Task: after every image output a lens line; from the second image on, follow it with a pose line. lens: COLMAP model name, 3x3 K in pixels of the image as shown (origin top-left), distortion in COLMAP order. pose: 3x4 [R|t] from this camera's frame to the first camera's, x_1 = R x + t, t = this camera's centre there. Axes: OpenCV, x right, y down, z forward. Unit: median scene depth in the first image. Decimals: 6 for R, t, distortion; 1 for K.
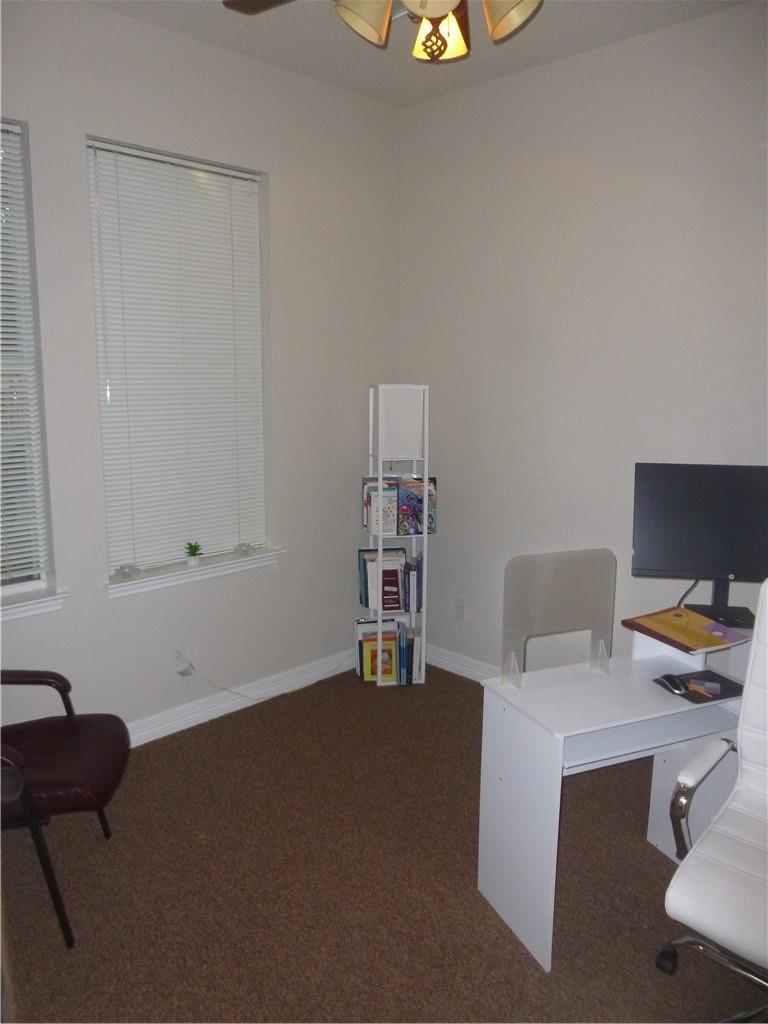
lens RADIAL K [[772.8, 0, 382.9], [0, 772.8, 511.5], [0, 0, 1]] dist [-0.058809, 0.029394]
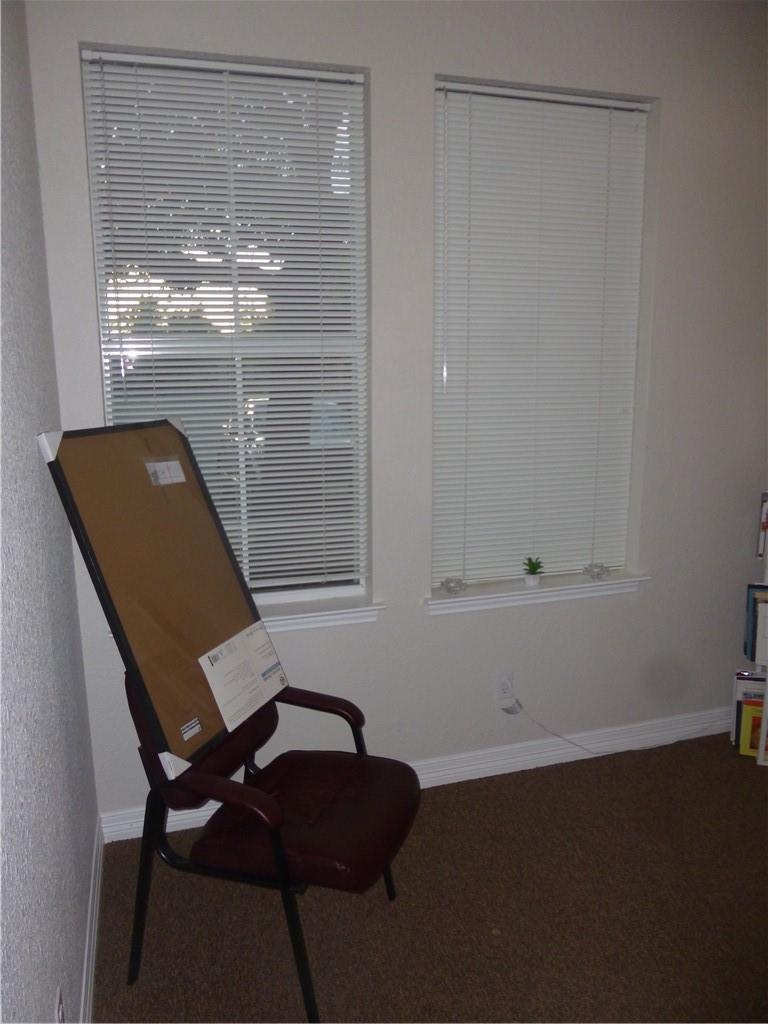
lens RADIAL K [[772.8, 0, 382.8], [0, 772.8, 518.5], [0, 0, 1]] dist [-0.058809, 0.029394]
pose [[0.880042, 0.083478, -0.467502, -0.002159], [-0.070598, 0.996488, 0.045039, -0.028269], [0.469619, -0.006632, 0.882844, 0.178673]]
